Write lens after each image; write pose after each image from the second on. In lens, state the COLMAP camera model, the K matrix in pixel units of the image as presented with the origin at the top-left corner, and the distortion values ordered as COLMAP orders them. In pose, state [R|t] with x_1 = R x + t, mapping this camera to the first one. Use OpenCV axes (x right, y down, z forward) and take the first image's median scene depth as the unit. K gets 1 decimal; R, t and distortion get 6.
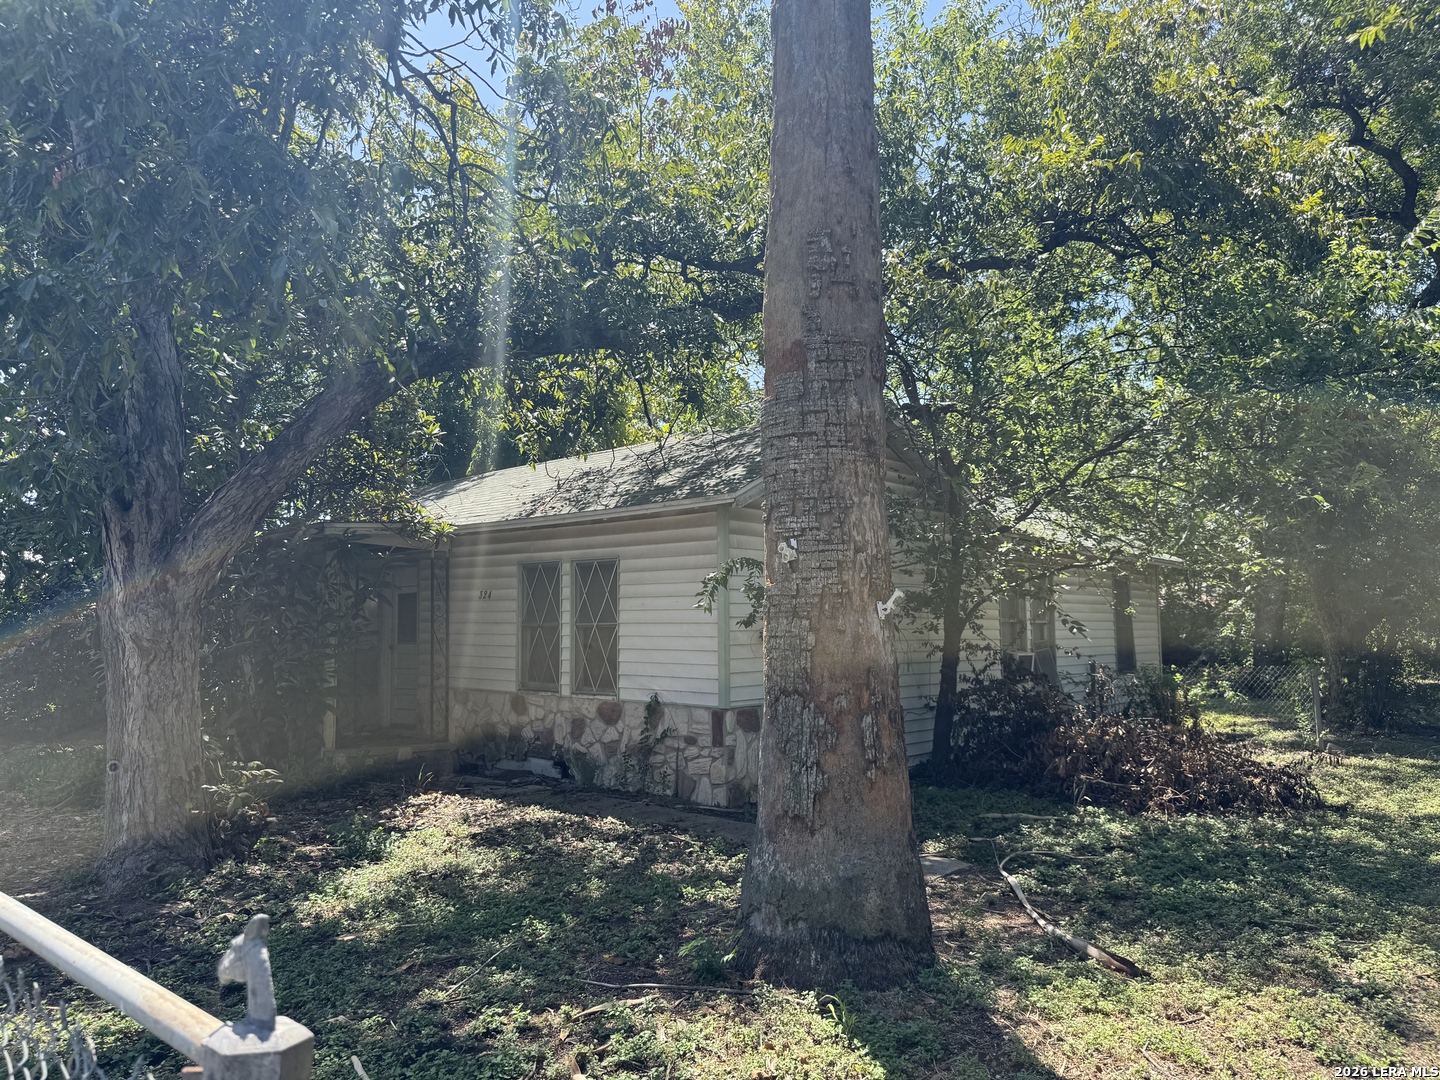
lens RADIAL K [[1009.4, 0, 727.5], [0, 1009.4, 532.6], [0, 0, 1]] dist [0.088204, -0.125124]
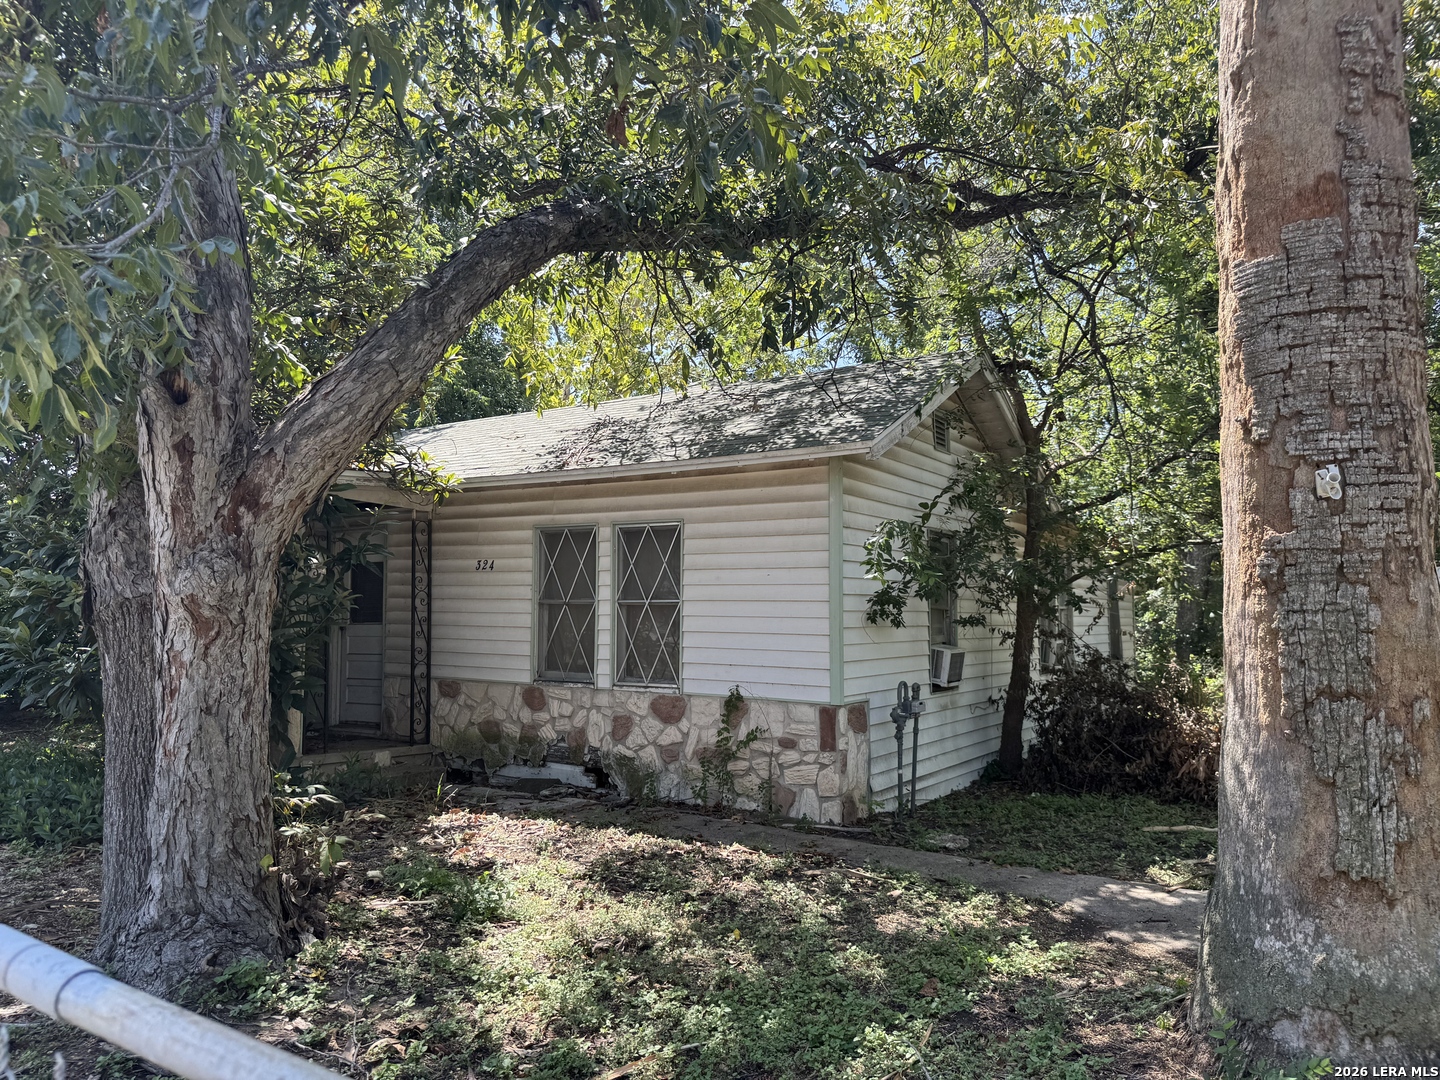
lens RADIAL K [[1009.4, 0, 727.5], [0, 1009.4, 532.6], [0, 0, 1]] dist [0.088204, -0.125124]
pose [[0.987388, 0.024121, 0.156472, -0.221704], [-0.025966, 0.999615, 0.009755, 0.027908], [-0.156177, -0.013694, 0.987634, 0.201070]]
